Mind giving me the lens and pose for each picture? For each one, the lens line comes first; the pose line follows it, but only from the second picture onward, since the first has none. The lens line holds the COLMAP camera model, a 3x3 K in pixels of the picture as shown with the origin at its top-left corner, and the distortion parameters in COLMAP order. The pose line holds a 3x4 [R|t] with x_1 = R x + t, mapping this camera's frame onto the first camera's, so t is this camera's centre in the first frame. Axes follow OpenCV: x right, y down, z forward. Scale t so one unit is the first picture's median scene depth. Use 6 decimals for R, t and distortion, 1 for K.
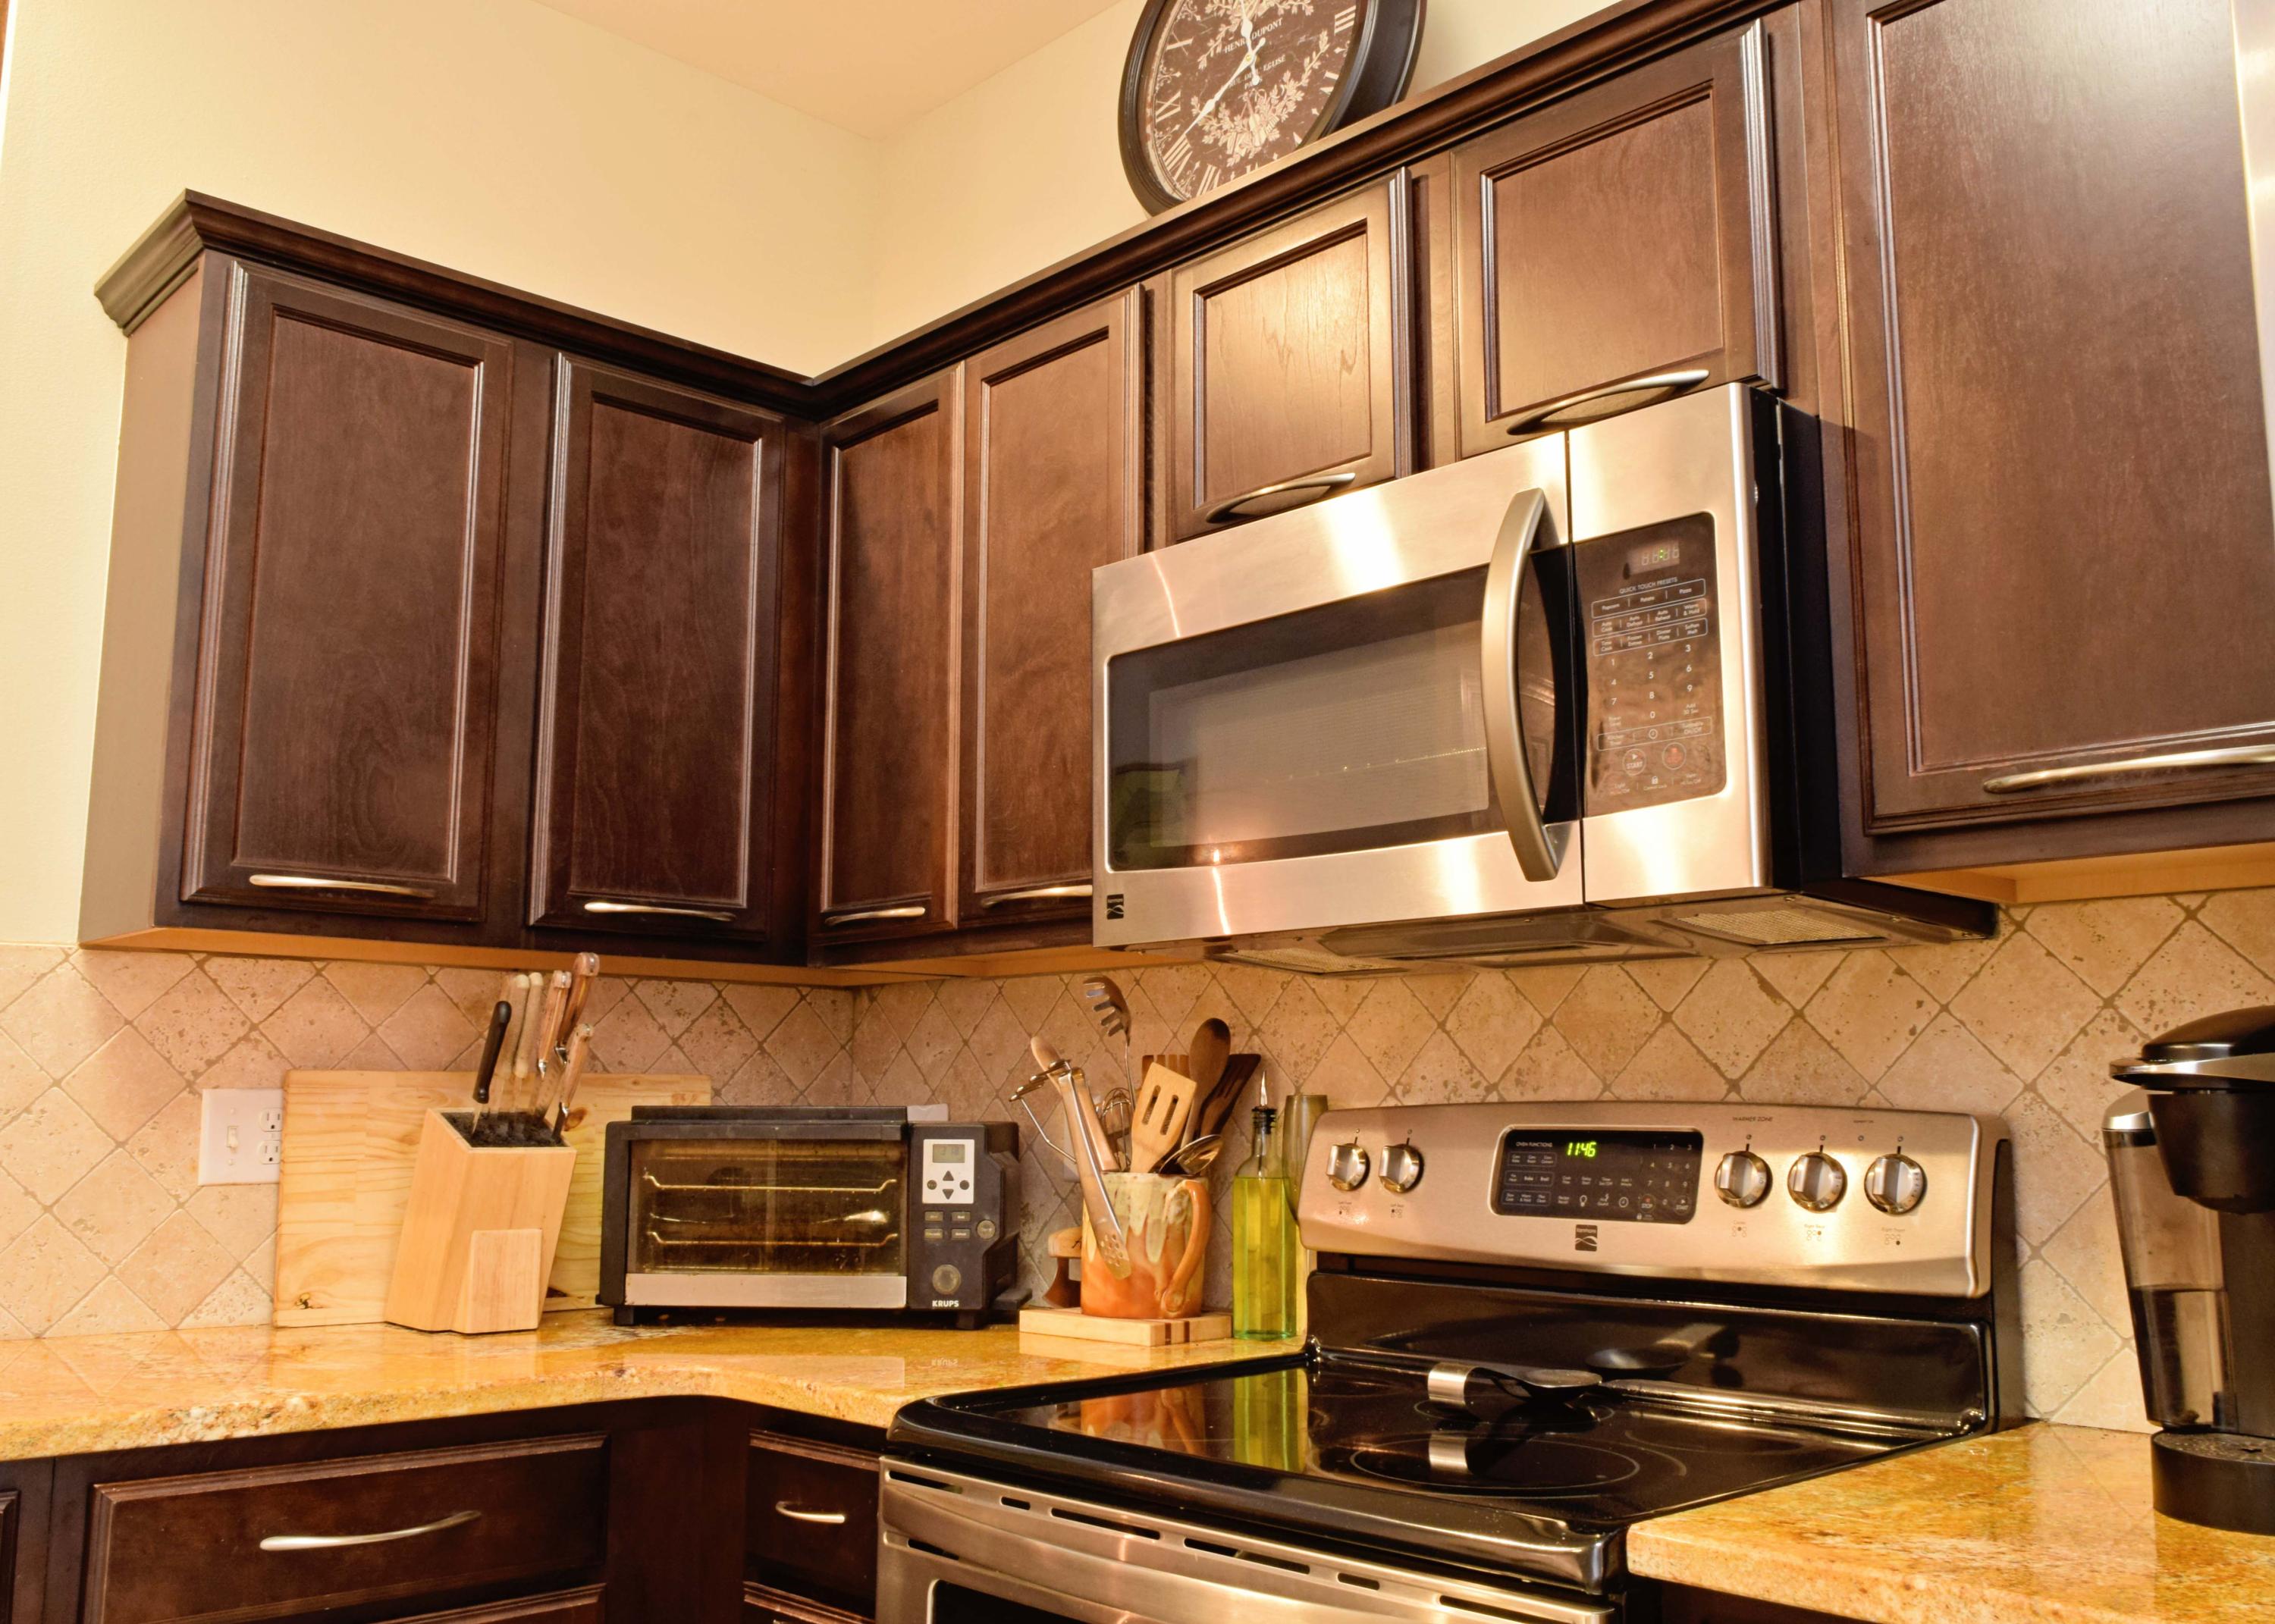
lens RADIAL K [[1946.3, 0, 1154.1], [0, 1946.3, 828.3], [0, 0, 1]] dist [-0.024233, 0.023229]
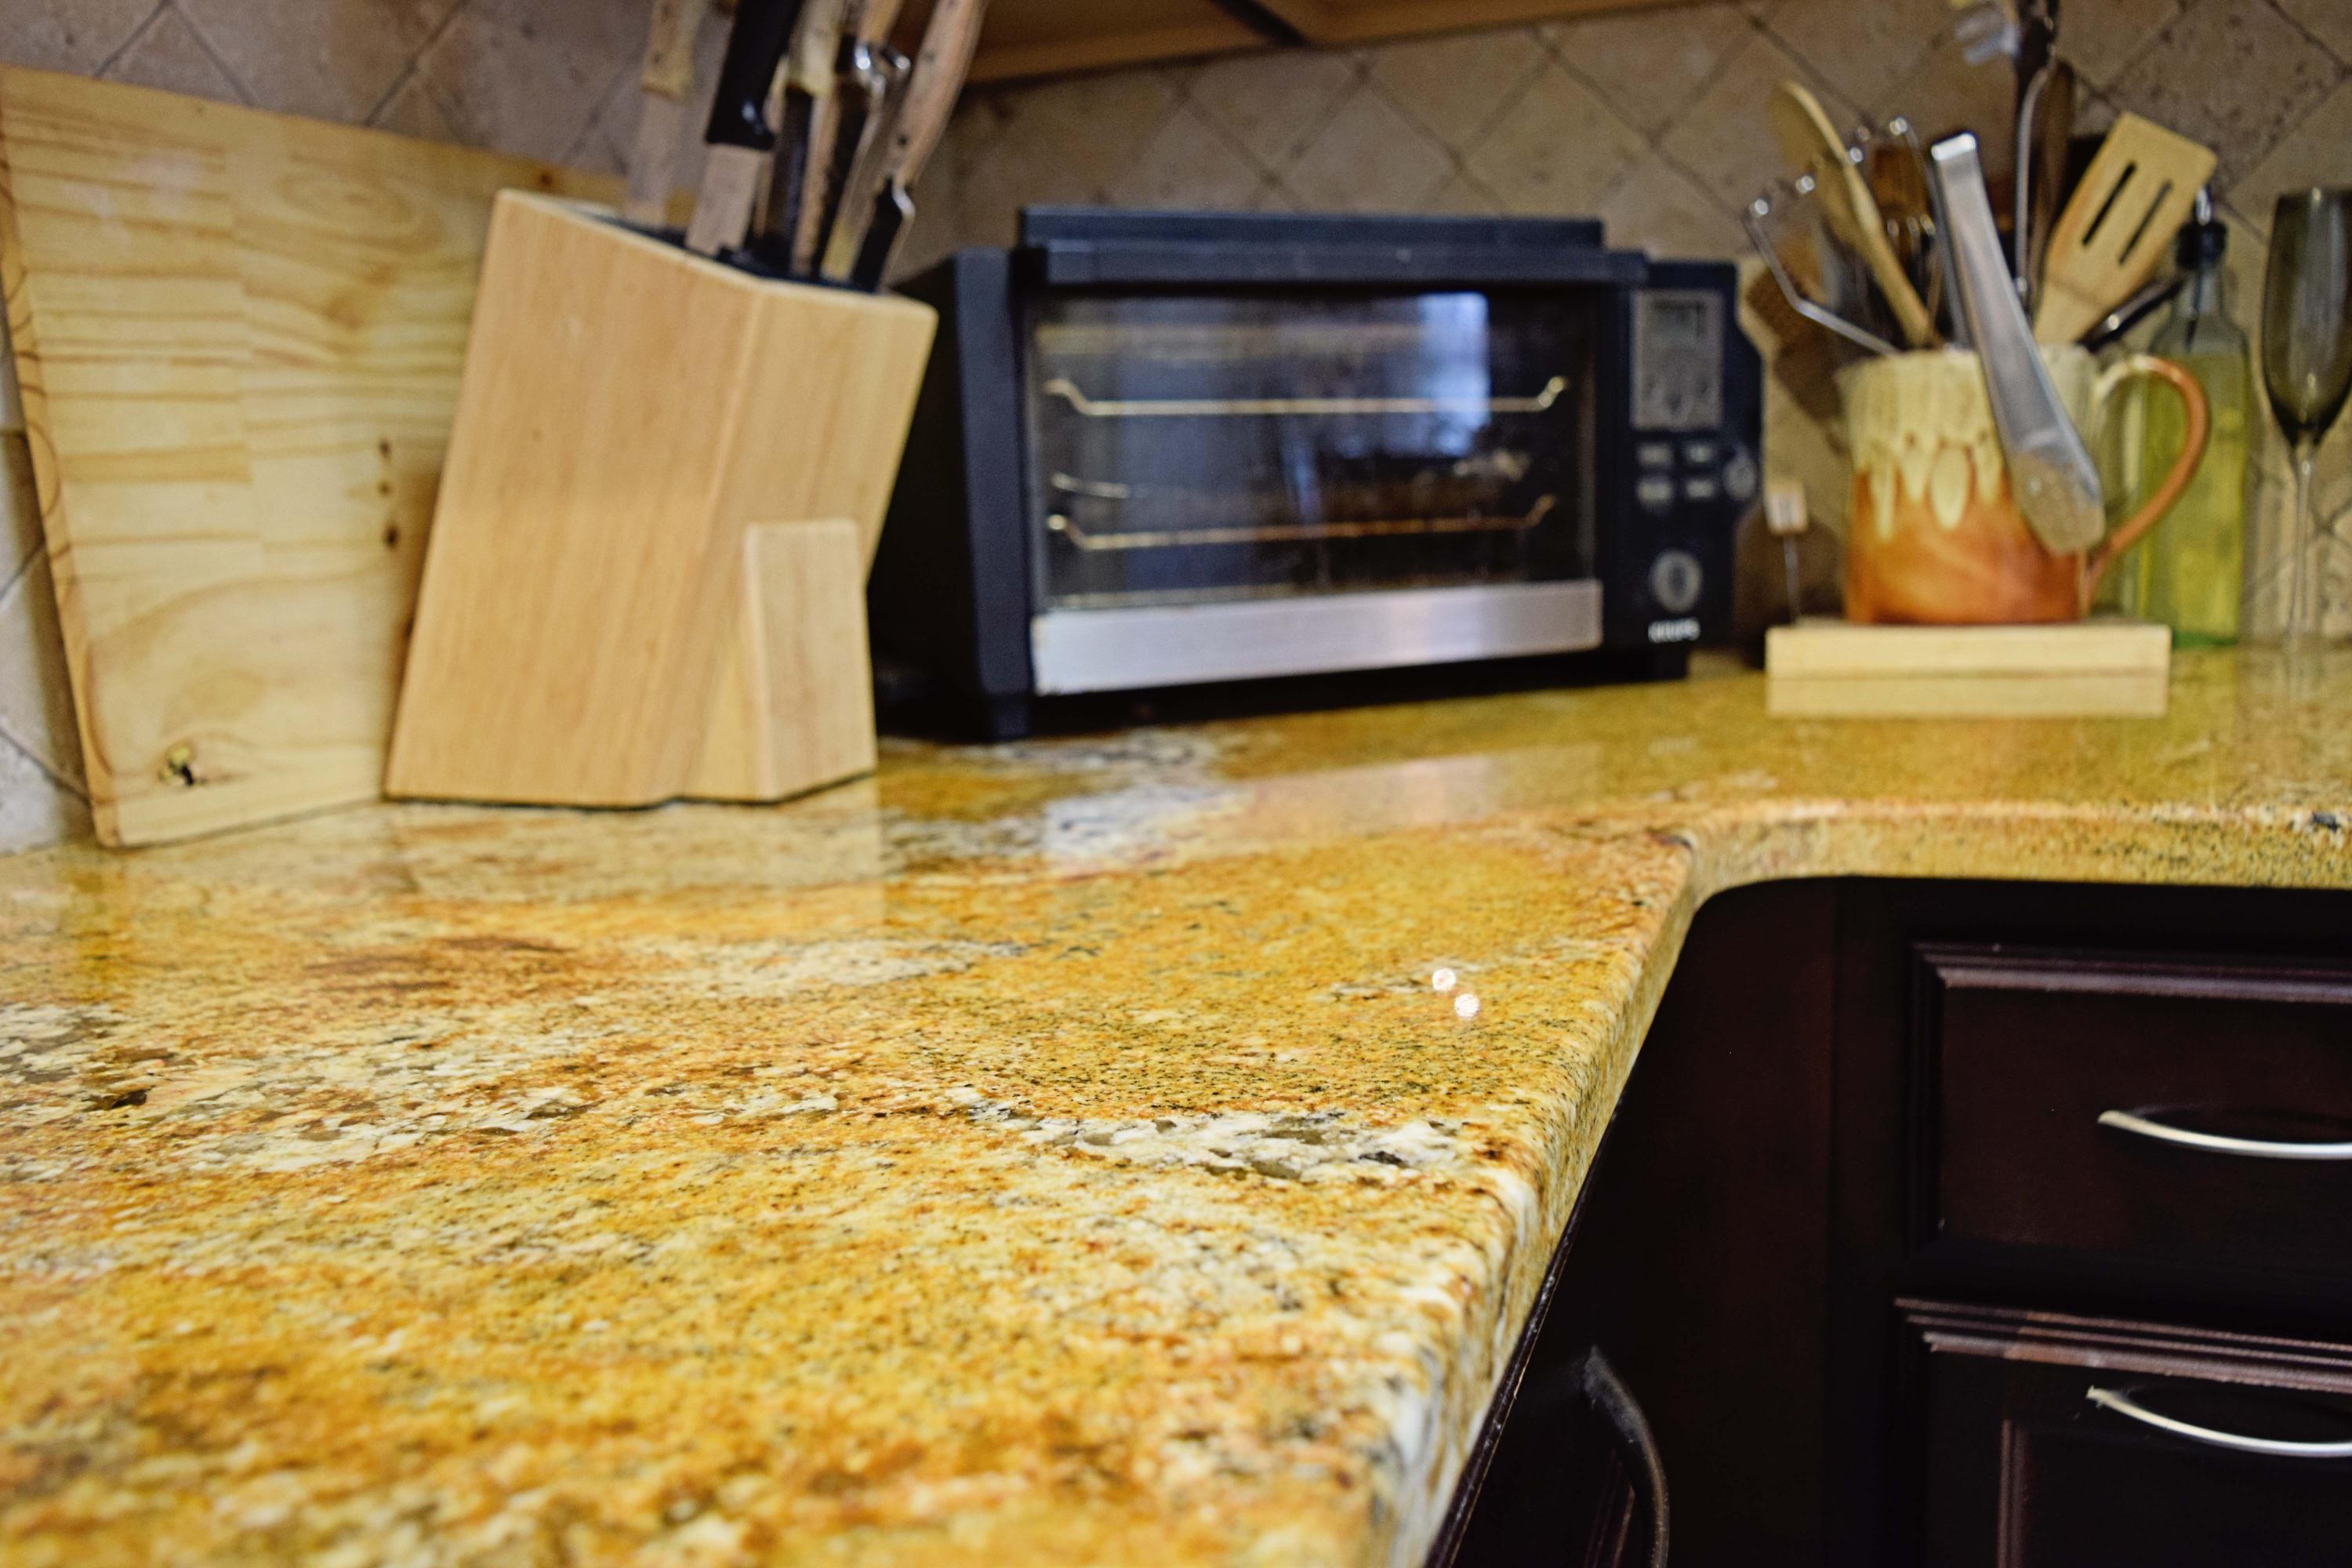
lens RADIAL K [[1818.7, 0, 1180.5], [0, 1818.7, 767.3], [0, 0, 1]] dist [-0.024696, 0.017740]
pose [[0.899903, -0.105091, 0.423237, -0.416305], [-0.020167, 0.959461, 0.281118, 0.150886], [-0.435623, -0.261514, 0.861303, 0.648334]]
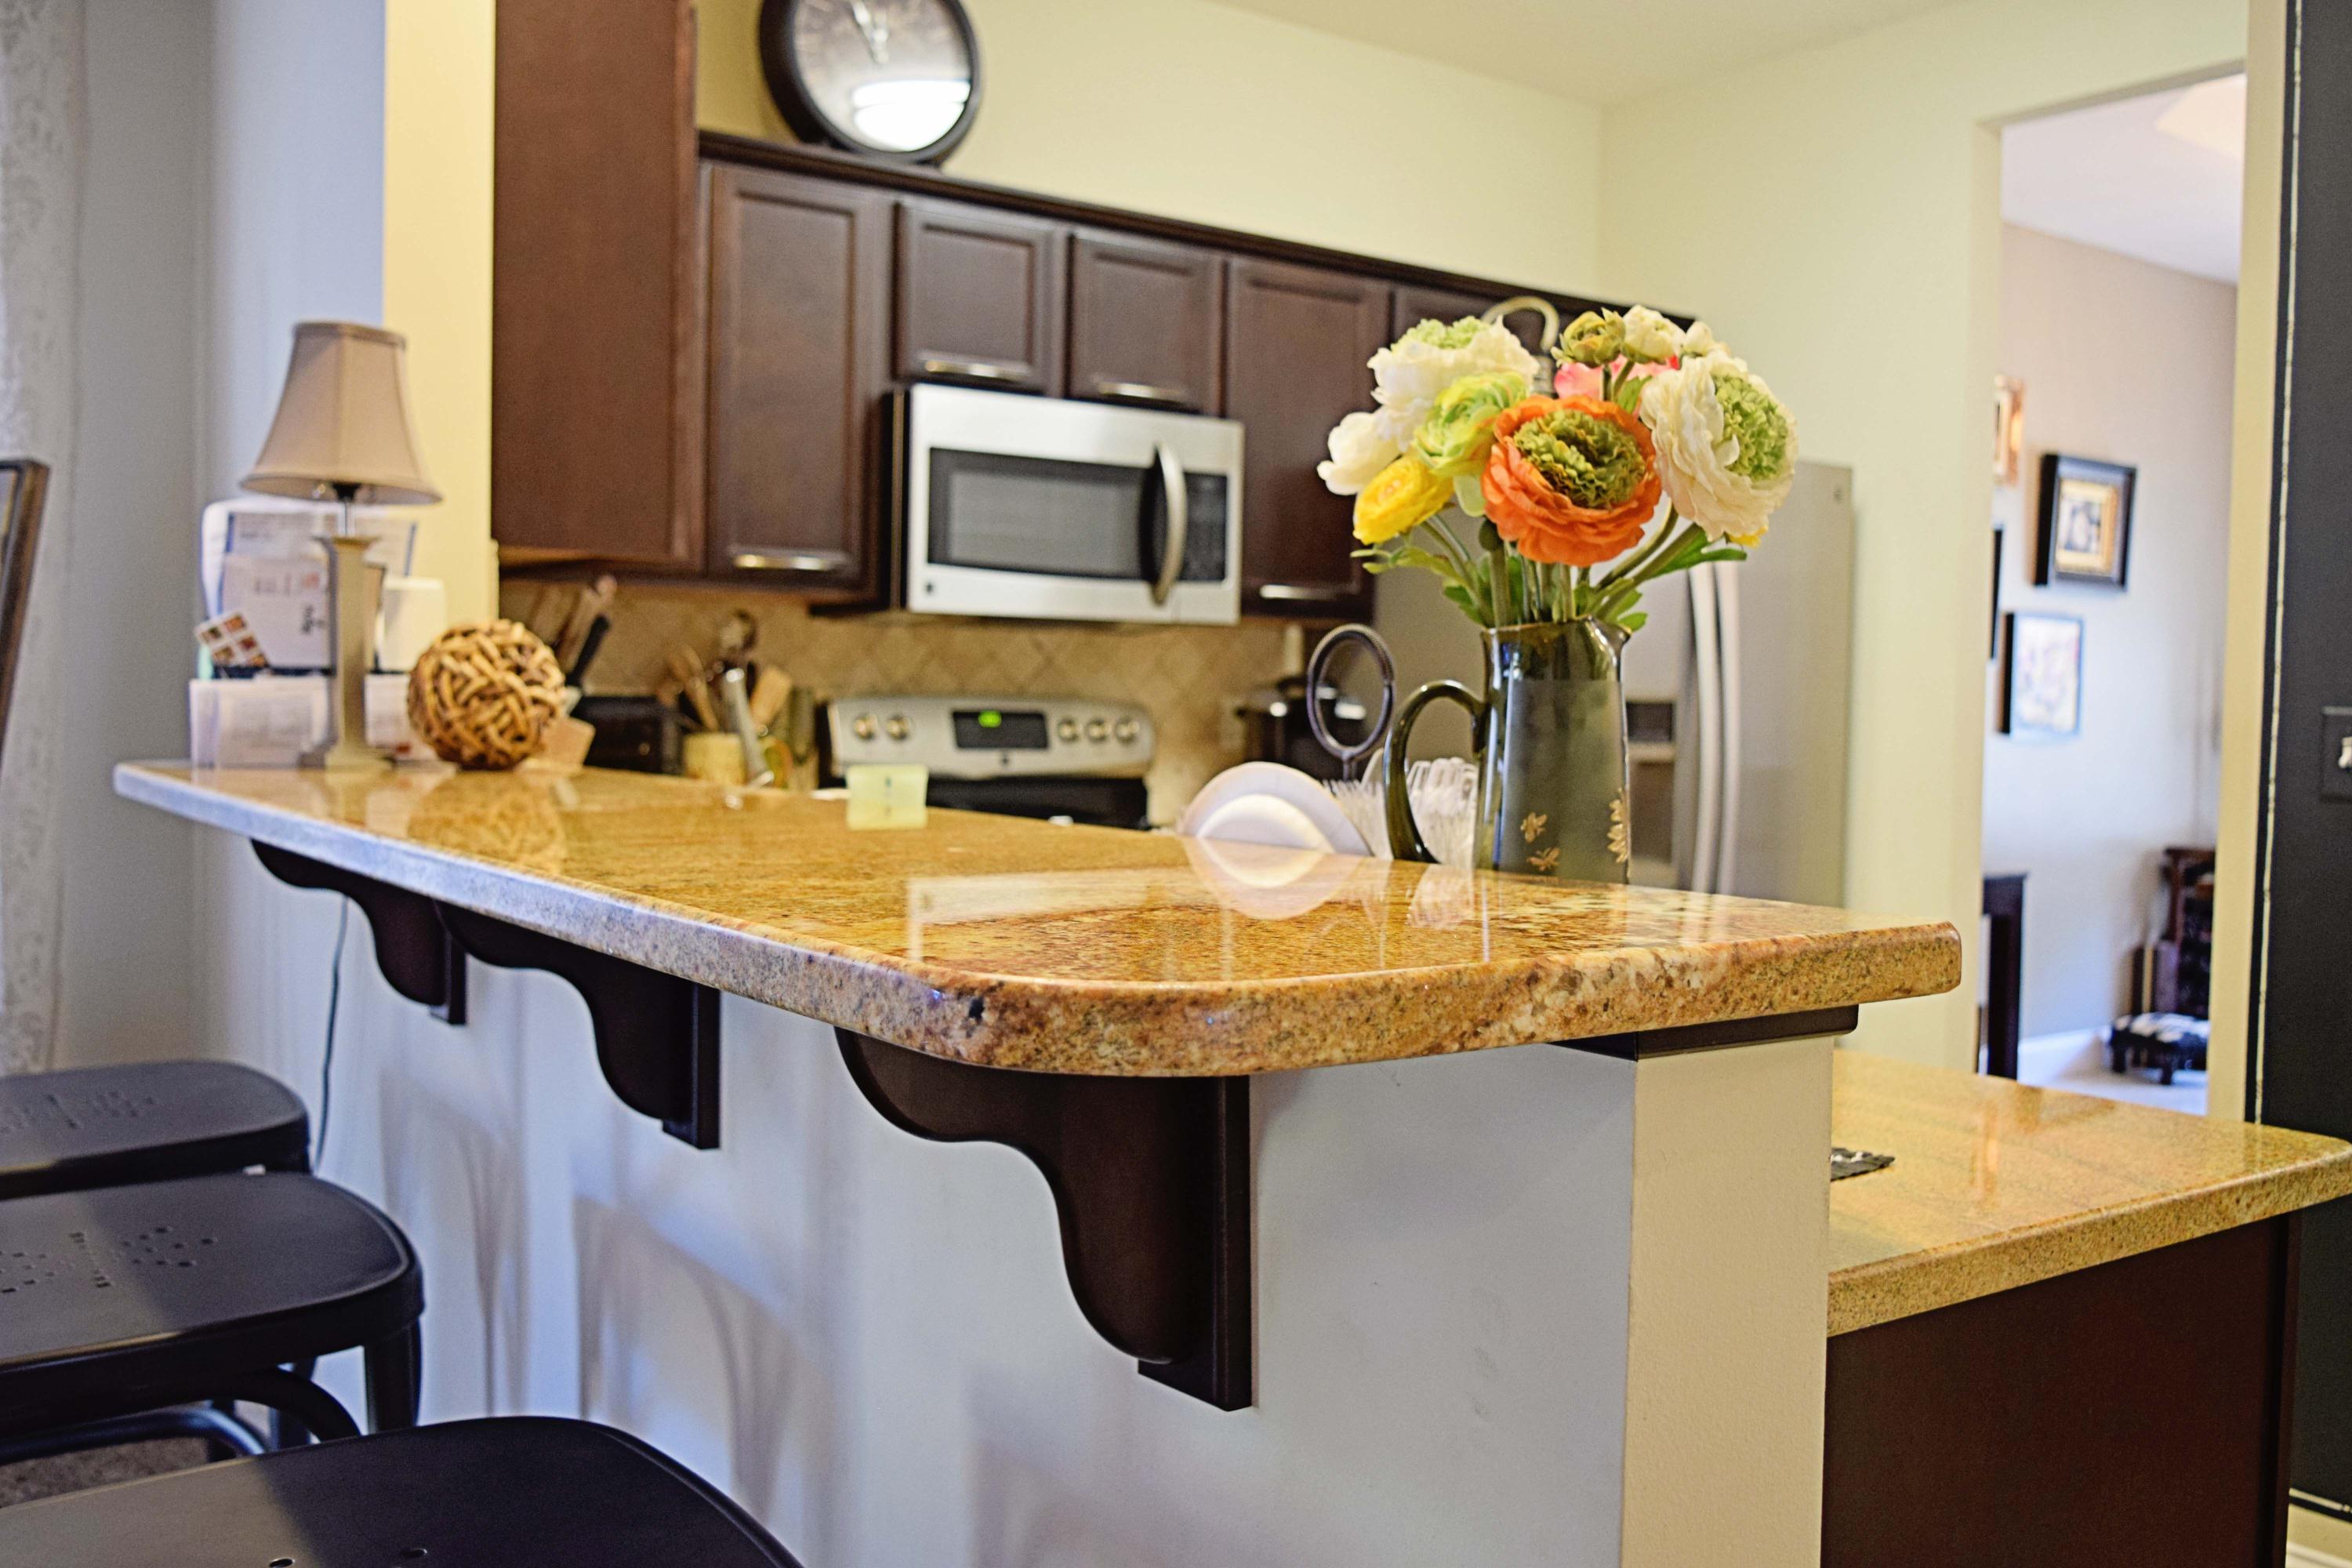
lens RADIAL K [[2042.9, 0, 1176.3], [0, 2042.9, 768.9], [0, 0, 1]] dist [0.009379, -0.003955]
pose [[0.140273, -0.035096, 0.989491, -1.582545], [-0.160368, 0.985370, 0.057685, 0.050583], [-0.977039, -0.166774, 0.132592, 0.423517]]
